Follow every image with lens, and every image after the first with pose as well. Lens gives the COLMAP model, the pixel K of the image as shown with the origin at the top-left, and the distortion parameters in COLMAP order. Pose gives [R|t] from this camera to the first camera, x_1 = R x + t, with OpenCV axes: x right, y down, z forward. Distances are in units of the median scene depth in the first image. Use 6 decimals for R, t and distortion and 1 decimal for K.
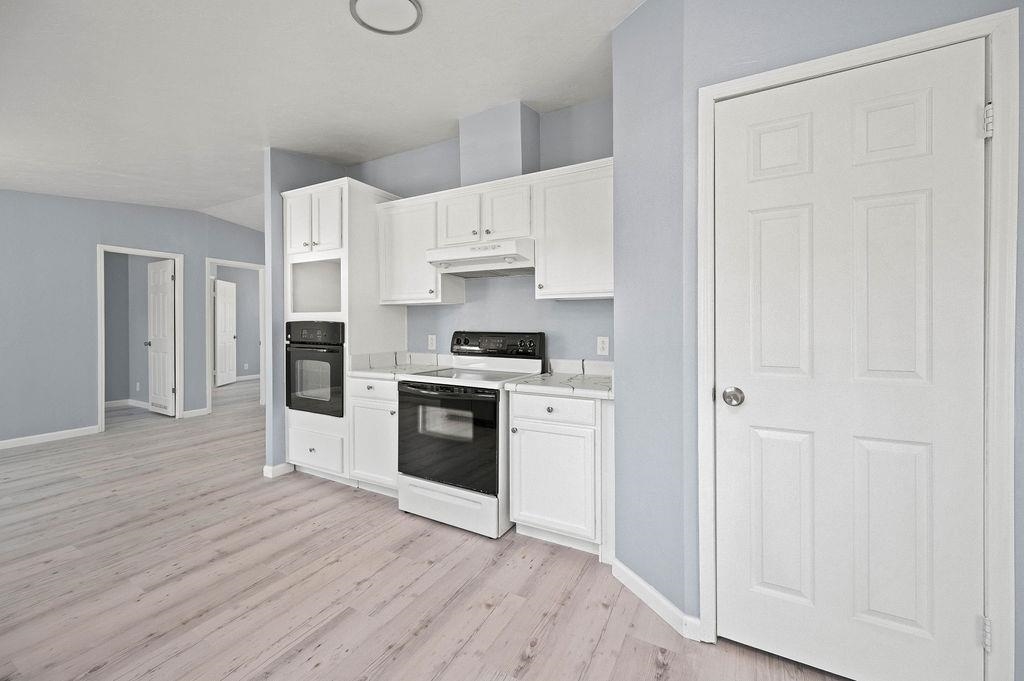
lens RADIAL K [[414.1, 0, 508.8], [0, 414.1, 327.8], [0, 0, 1]] dist [0.001018, 0.000293]
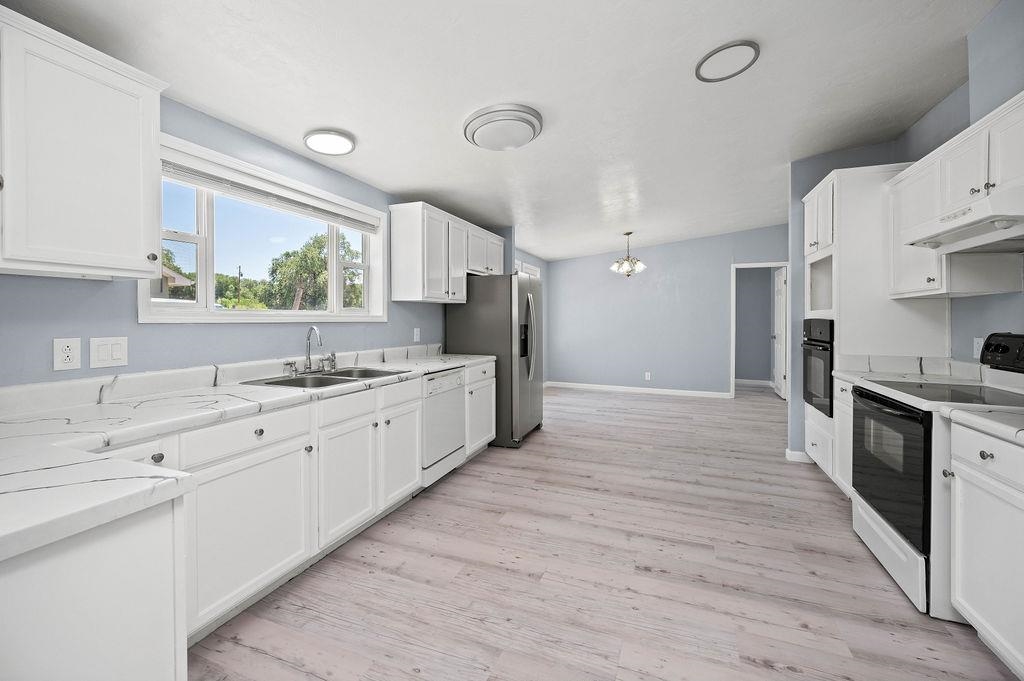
lens RADIAL K [[417.2, 0, 517.0], [0, 417.2, 320.8], [0, 0, 1]] dist [0.001388, 0.000554]
pose [[0.138250, 0.003322, -0.990392, 0.495367], [-0.014062, 0.999900, 0.001391, -0.001965], [0.990298, 0.013735, 0.138283, 0.141570]]
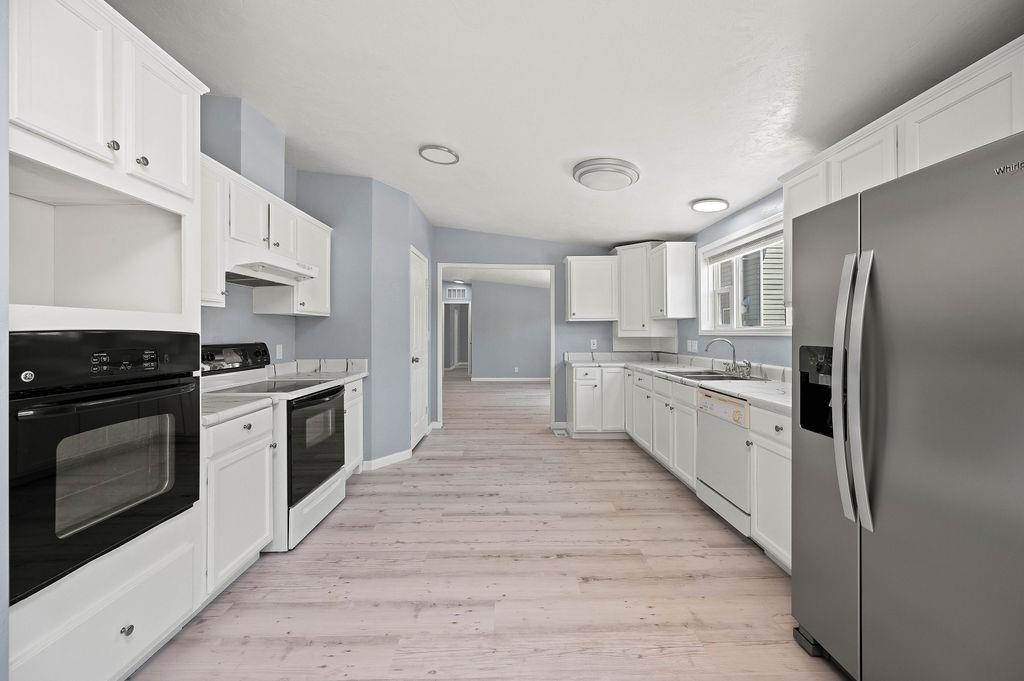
lens RADIAL K [[409.5, 0, 515.8], [0, 409.5, 331.9], [0, 0, 1]] dist [0.000771, -0.000047]
pose [[-0.506108, 0.003558, 0.862463, -1.170930], [0.013247, 0.999906, 0.003648, -0.013860], [-0.862368, 0.013271, -0.506107, 0.964303]]
